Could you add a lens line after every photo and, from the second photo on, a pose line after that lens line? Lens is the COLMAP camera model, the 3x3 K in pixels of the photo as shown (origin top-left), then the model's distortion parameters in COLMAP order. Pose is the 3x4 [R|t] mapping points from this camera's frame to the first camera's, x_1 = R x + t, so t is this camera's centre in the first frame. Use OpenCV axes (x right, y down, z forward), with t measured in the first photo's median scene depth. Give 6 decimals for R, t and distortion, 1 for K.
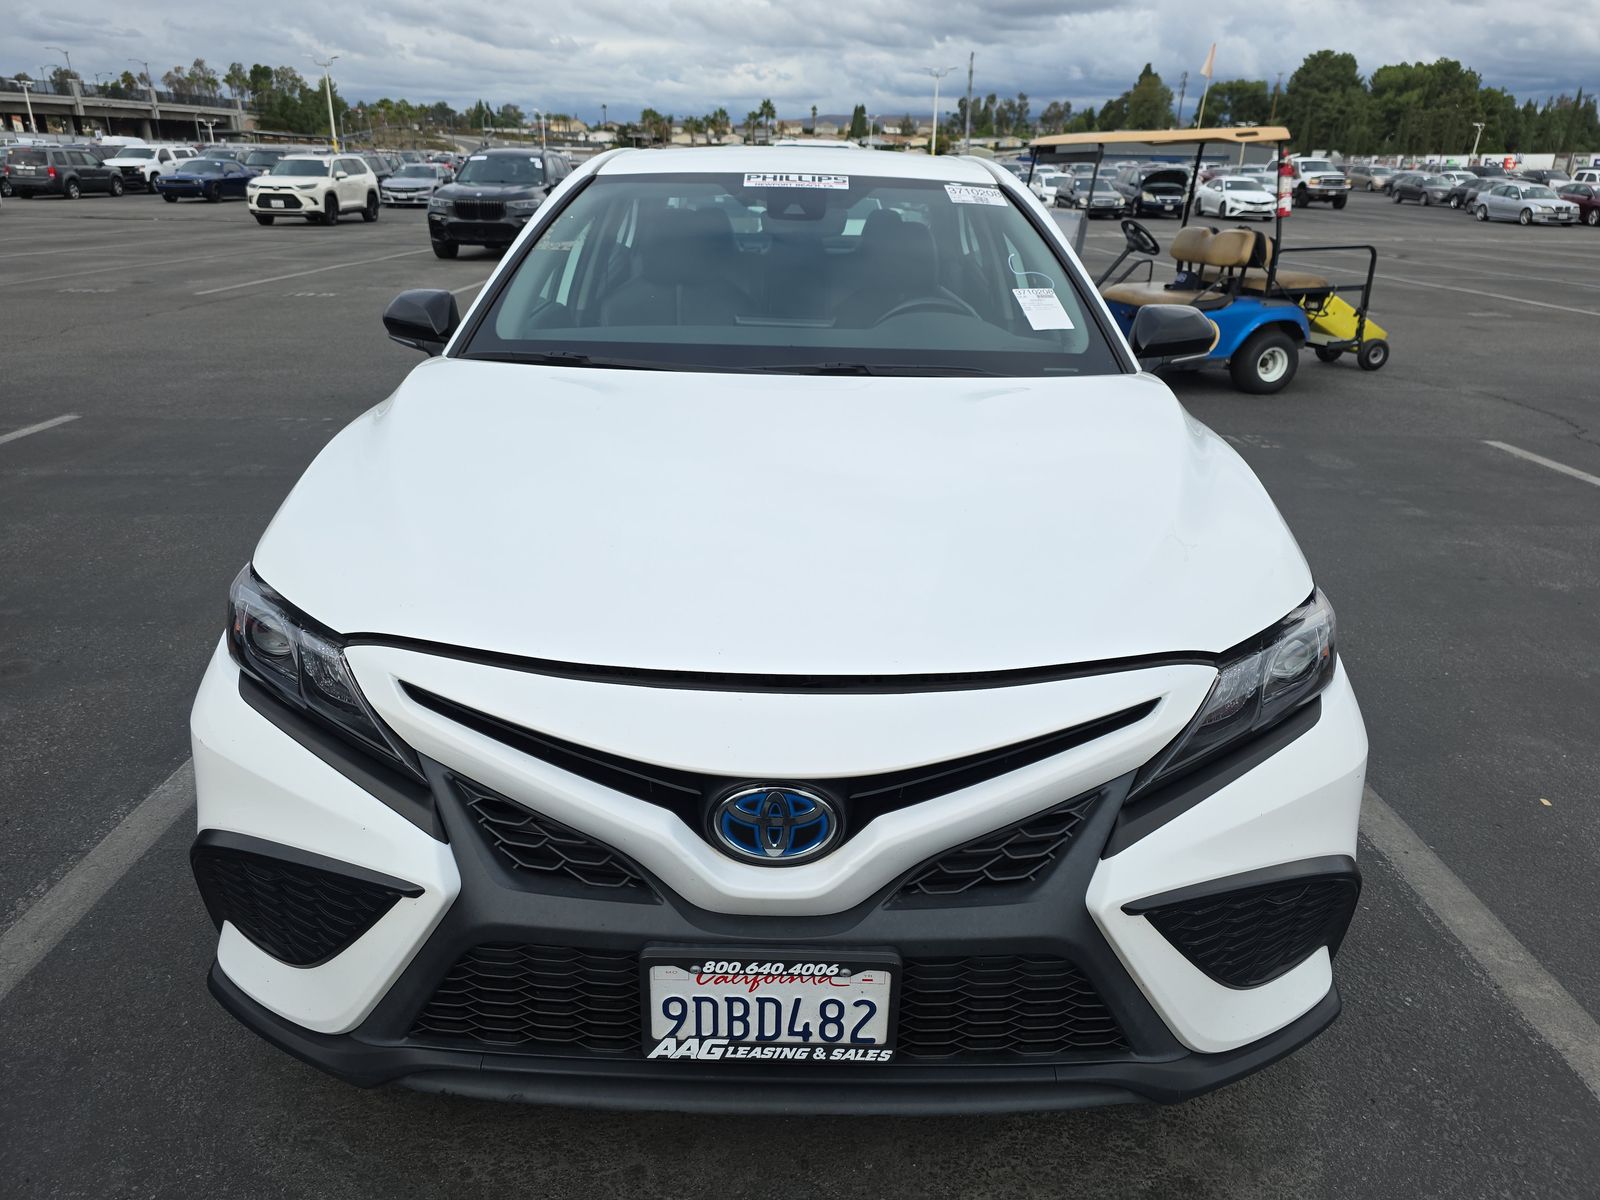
lens RADIAL K [[1075.3, 0, 794.5], [0, 1075.3, 613.7], [0, 0, 1]] dist [0.026114, -0.016963]
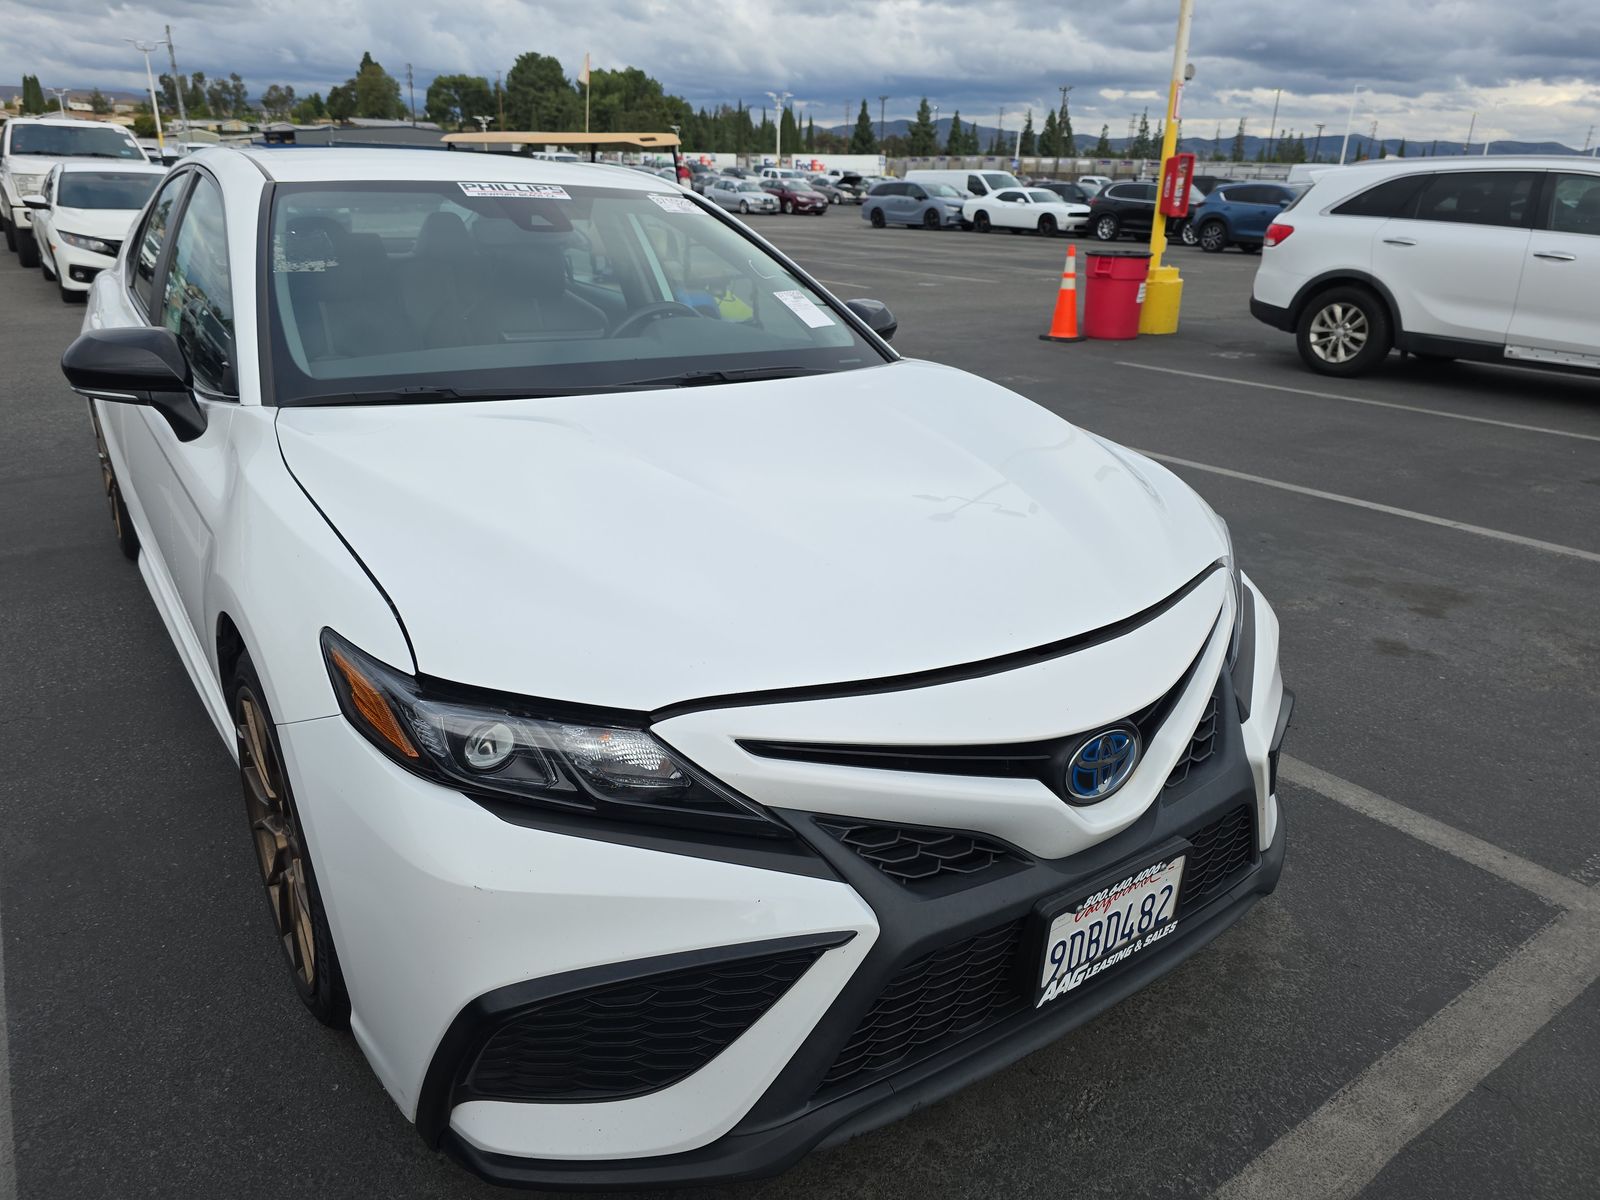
lens RADIAL K [[1075.3, 0, 782.1], [0, 1075.3, 587.1], [0, 0, 1]] dist [0.026114, -0.016963]
pose [[0.820191, -0.196290, 0.537361, -0.856151], [0.203454, 0.977970, 0.046701, -0.111200], [-0.534691, 0.071024, 0.842058, 0.183902]]
